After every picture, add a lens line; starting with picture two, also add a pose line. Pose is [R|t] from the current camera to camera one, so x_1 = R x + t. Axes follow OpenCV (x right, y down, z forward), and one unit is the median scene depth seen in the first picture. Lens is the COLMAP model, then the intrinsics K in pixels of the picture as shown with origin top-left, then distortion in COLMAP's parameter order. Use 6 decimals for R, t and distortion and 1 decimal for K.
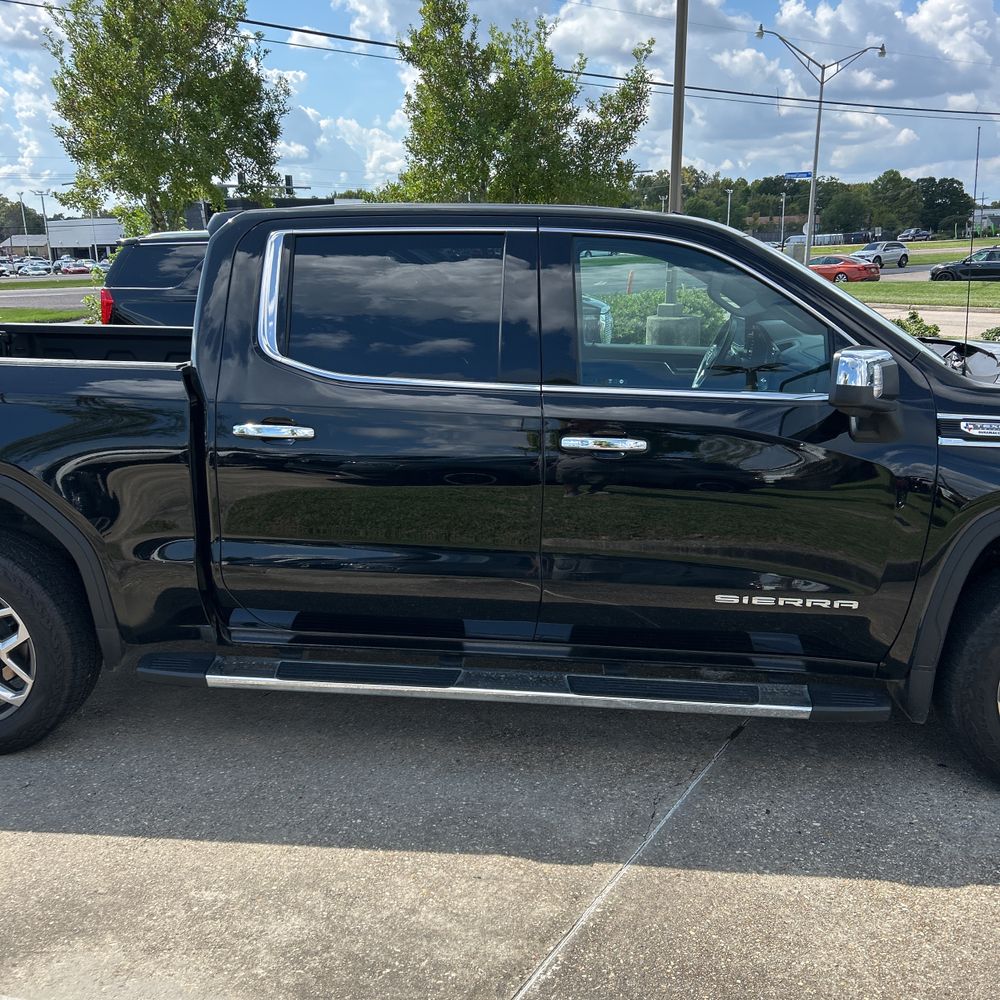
lens RADIAL K [[1024.1, 0, 497.4], [0, 1024.1, 523.8], [0, 0, 1]] dist [-0.005934, 0.041676]
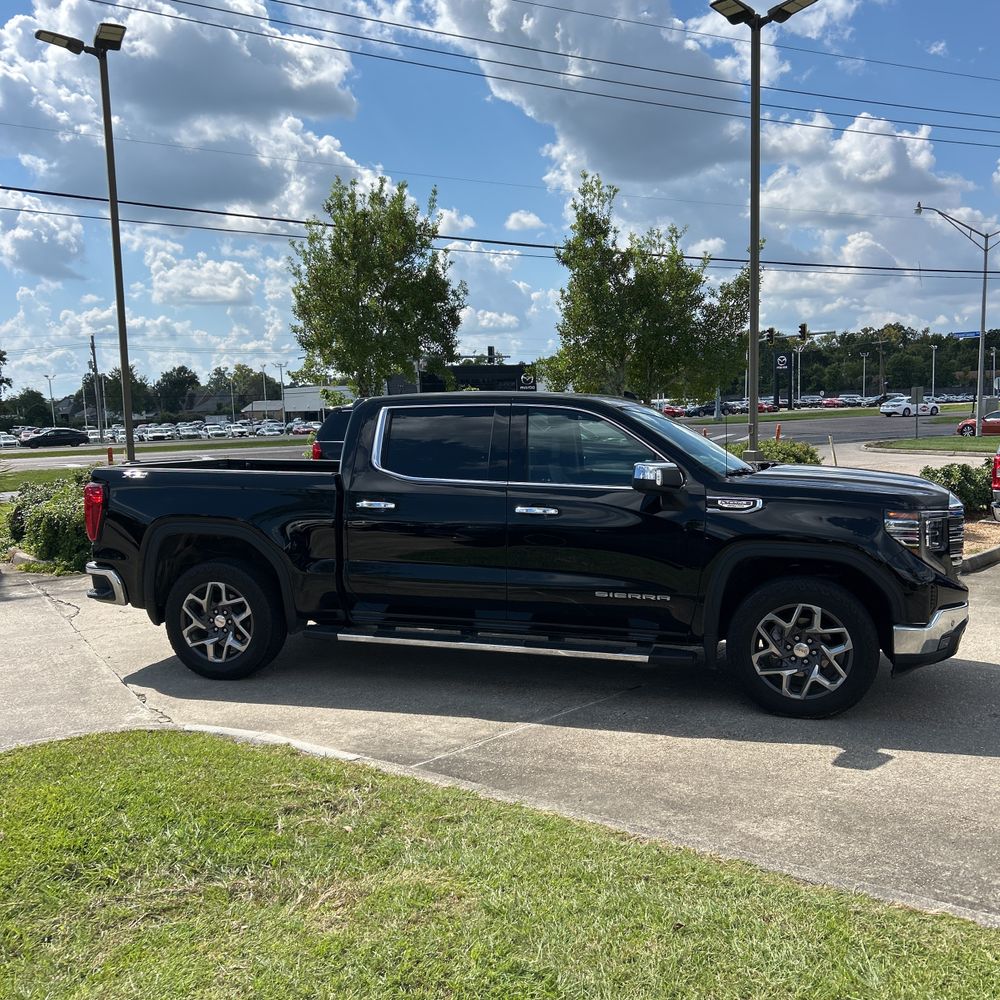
lens RADIAL K [[1022.3, 0, 502.6], [0, 1022.3, 517.7], [0, 0, 1]] dist [0.101375, -0.199425]
pose [[0.981699, 0.008023, -0.190268, 0.081362], [-0.037529, 0.987670, -0.151988, 0.045867], [0.186702, 0.156347, 0.969896, -0.177568]]
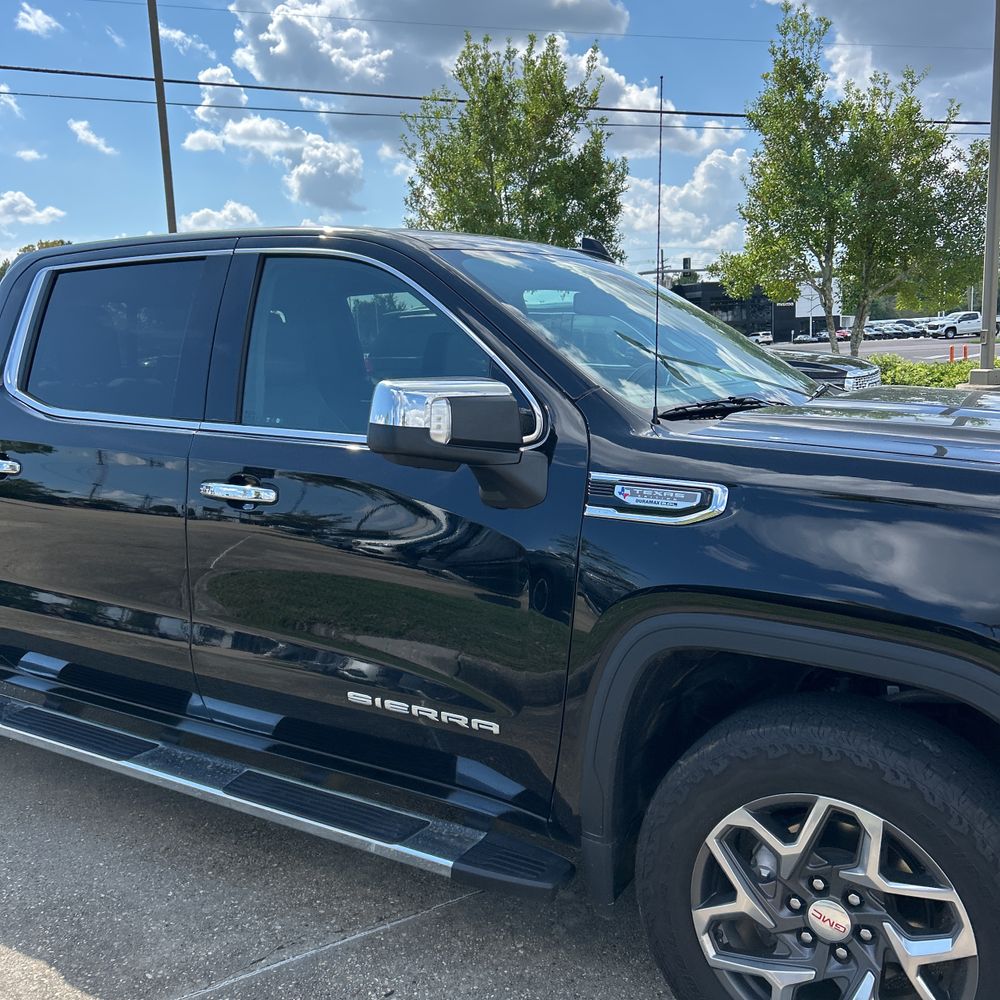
lens RADIAL K [[1021.6, 0, 500.0], [0, 1021.6, 500.0], [0, 0, 1]] dist [0.027400, -0.014278]
pose [[0.901350, 0.050933, -0.430085, 0.131533], [-0.093331, 0.992571, -0.078053, -0.005247], [0.422915, 0.110493, 0.899408, 0.065308]]
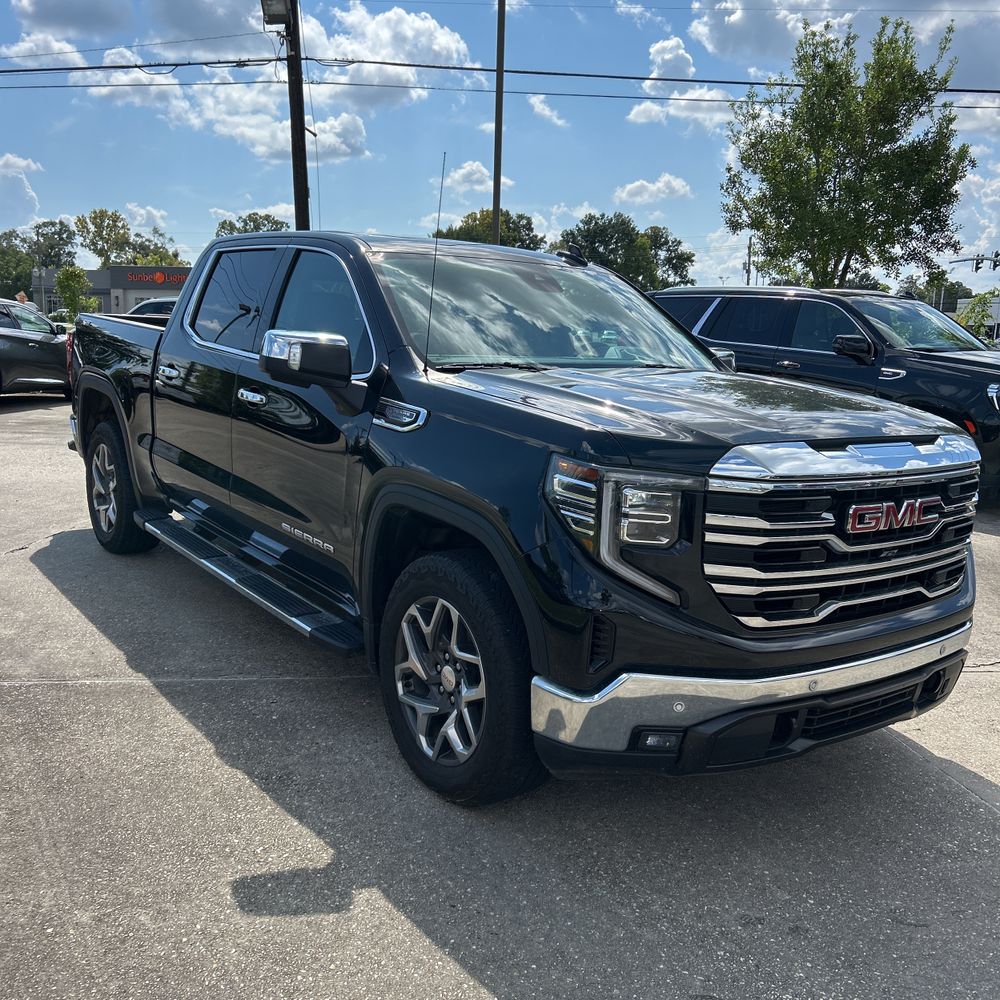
lens RADIAL K [[1017.5, 0, 501.9], [0, 1017.5, 507.1], [0, 0, 1]] dist [0.021499, 0.030843]
pose [[0.666427, 0.176285, -0.724430, 0.267494], [-0.239294, 0.970813, 0.016106, -0.007055], [0.706125, 0.162618, 0.689161, 0.062273]]
